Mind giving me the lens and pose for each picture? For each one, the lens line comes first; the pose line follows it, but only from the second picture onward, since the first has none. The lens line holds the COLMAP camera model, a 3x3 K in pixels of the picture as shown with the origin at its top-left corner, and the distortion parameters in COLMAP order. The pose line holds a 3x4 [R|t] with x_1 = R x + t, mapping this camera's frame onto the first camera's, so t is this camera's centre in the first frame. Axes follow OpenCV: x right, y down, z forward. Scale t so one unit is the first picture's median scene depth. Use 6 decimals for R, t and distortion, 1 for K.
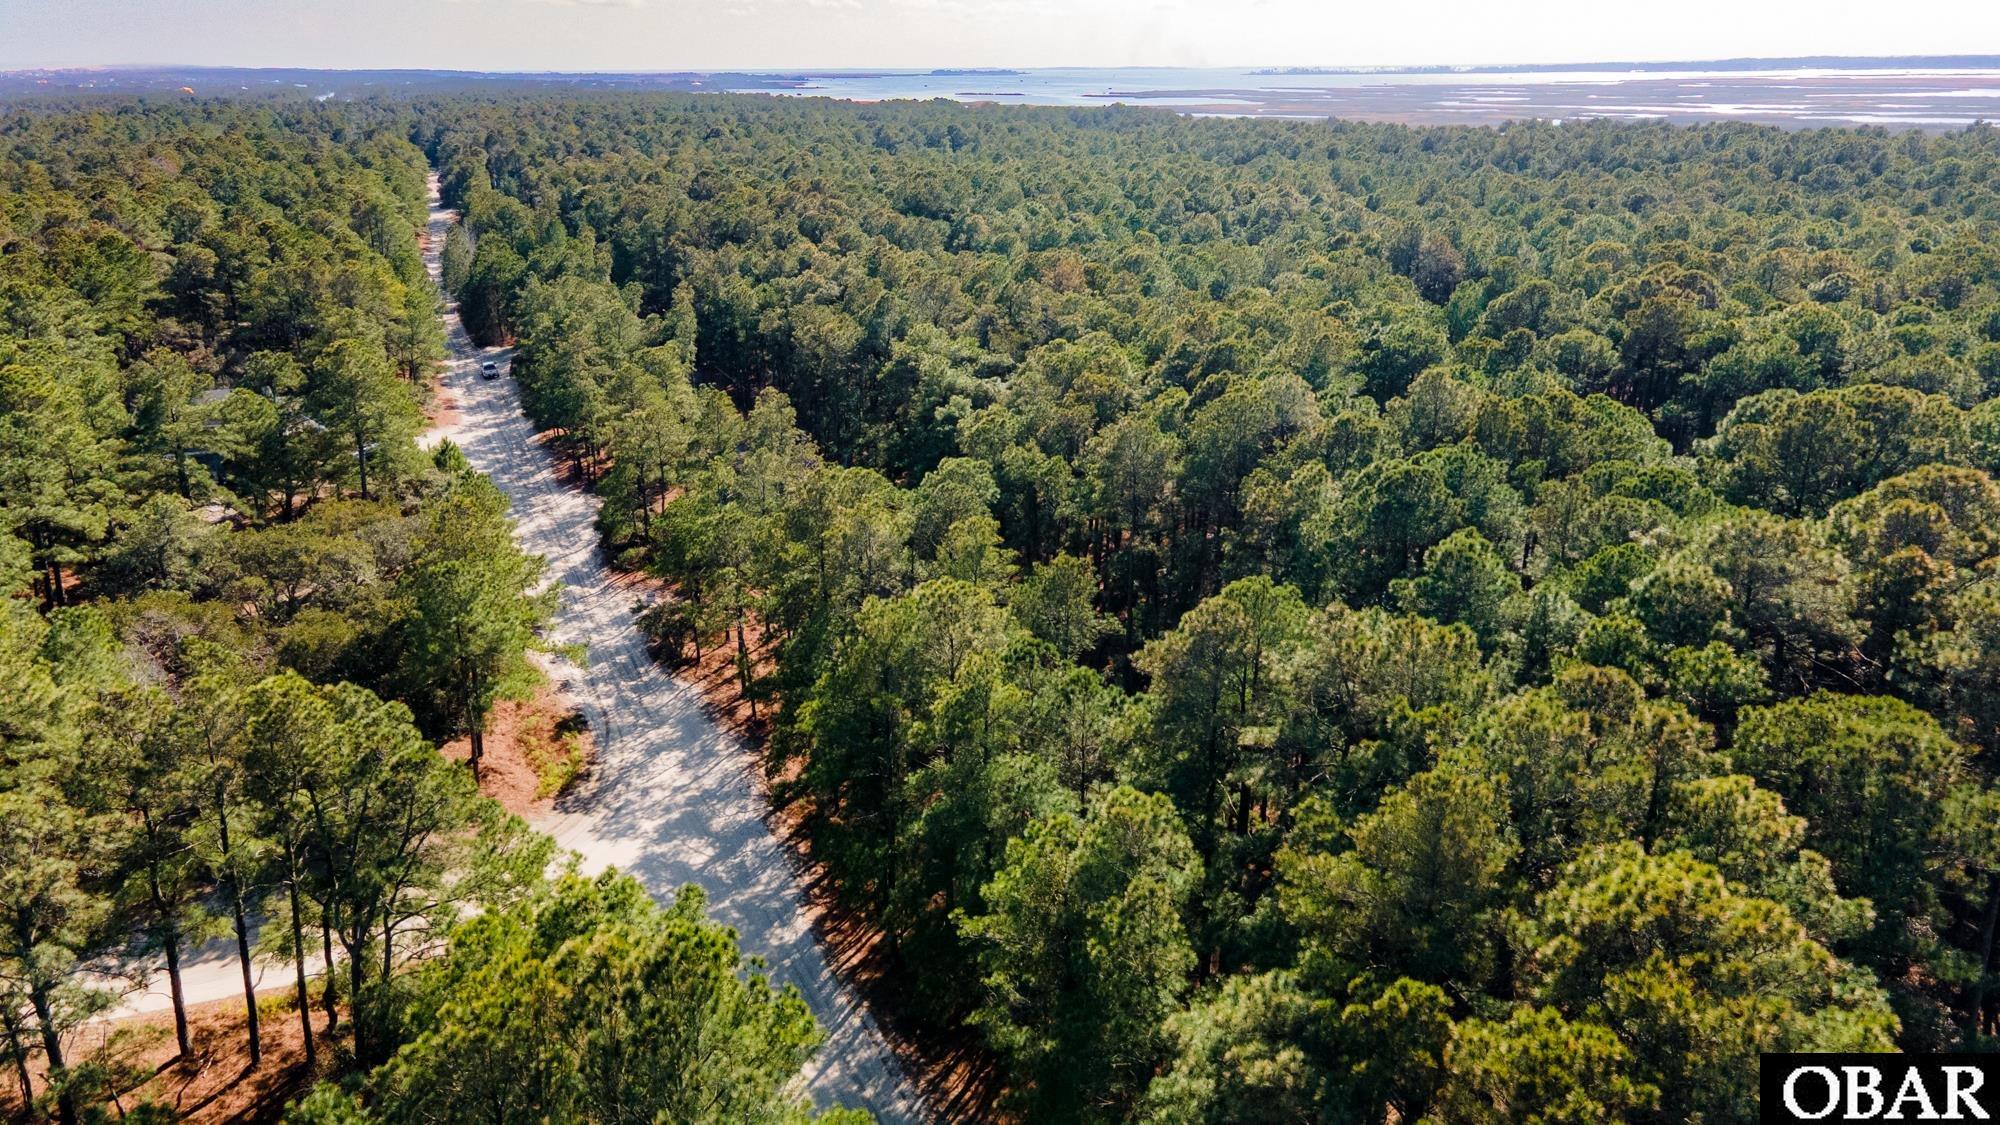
lens RADIAL K [[1477.4, 0, 1000.0], [0, 1477.4, 562.5], [0, 0, 1]] dist [0.028622, 0.043402]
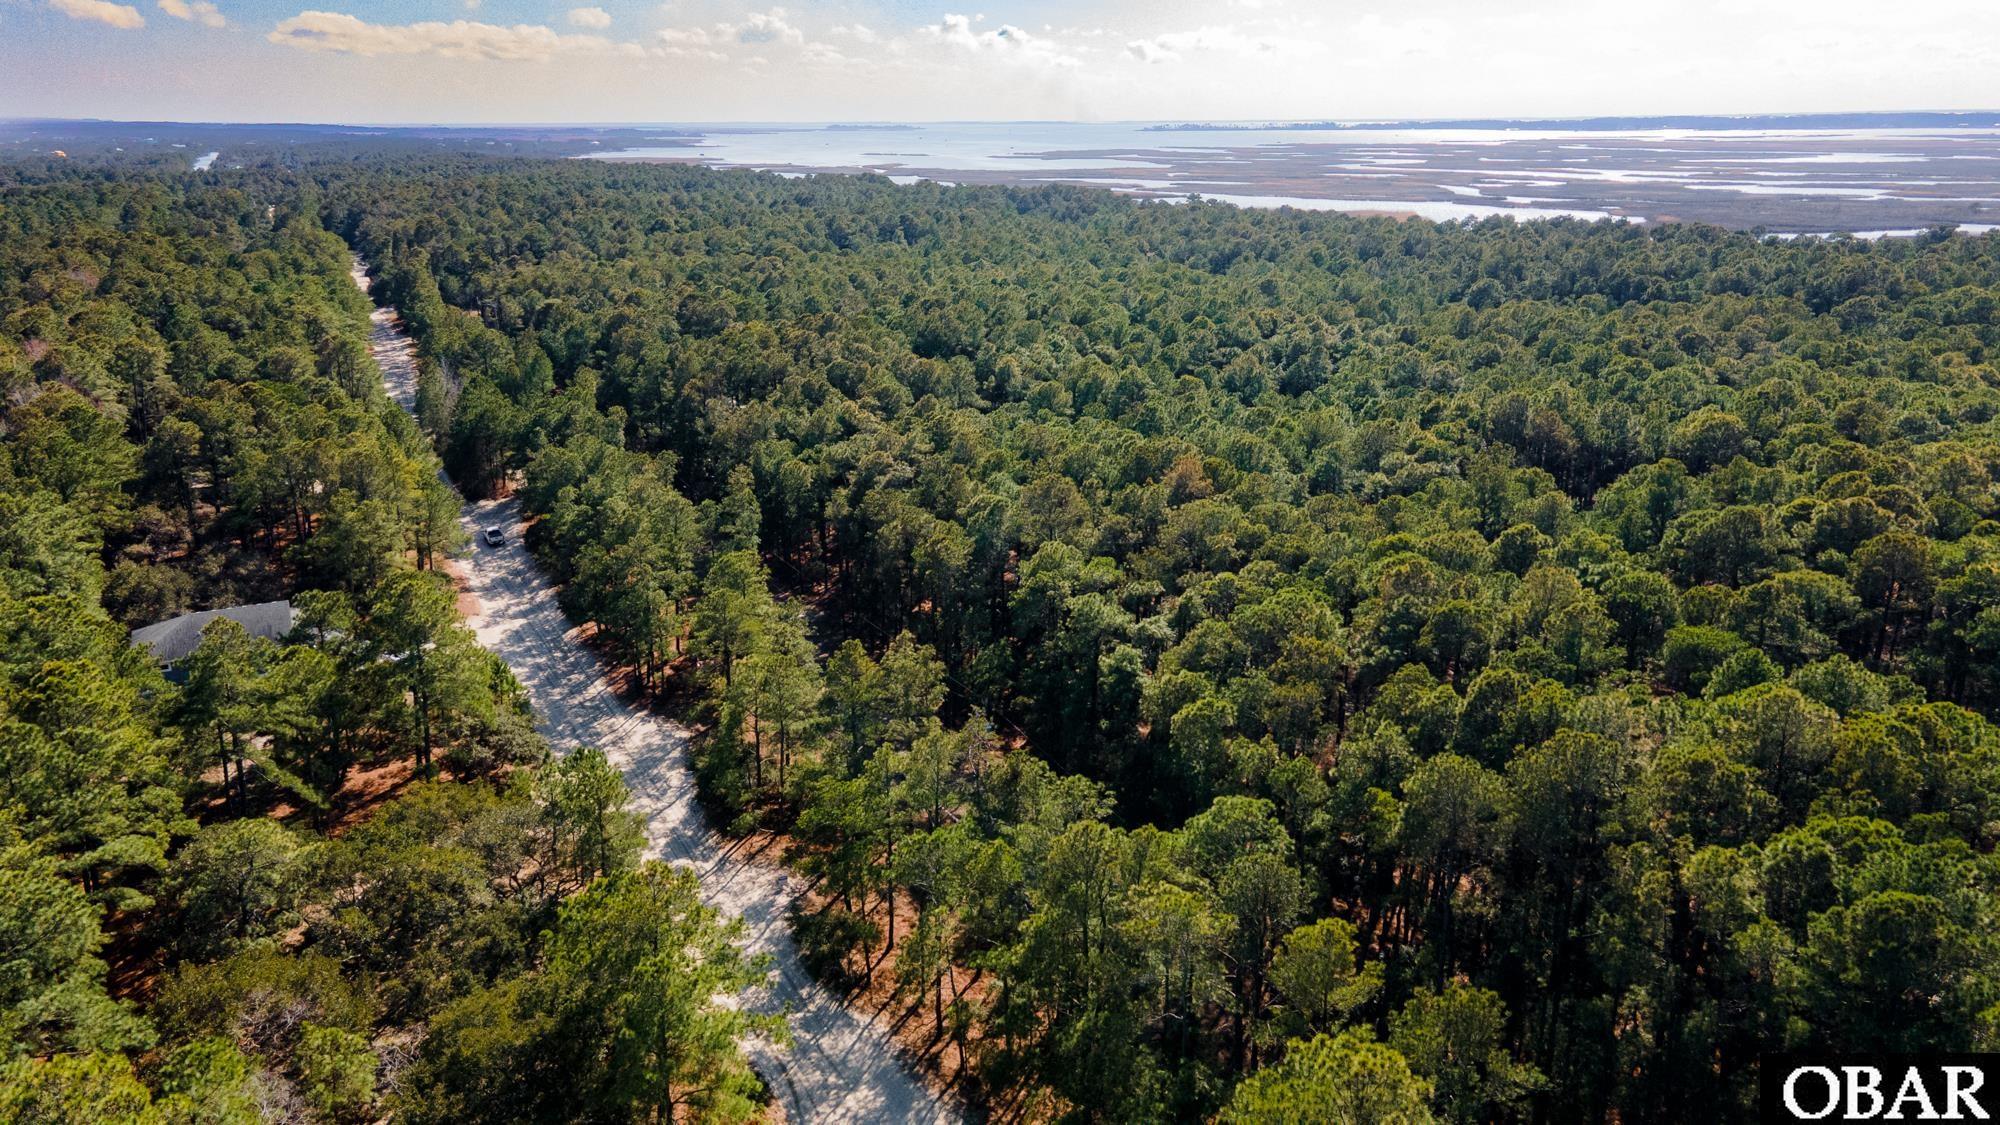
lens RADIAL K [[1477.4, 0, 1000.0], [0, 1477.4, 562.5], [0, 0, 1]] dist [0.028622, 0.043402]
pose [[0.997510, -0.020703, 0.067415, -0.108316], [0.022843, 0.999254, -0.031134, -0.090079], [-0.066720, 0.032596, 0.997239, 0.069869]]
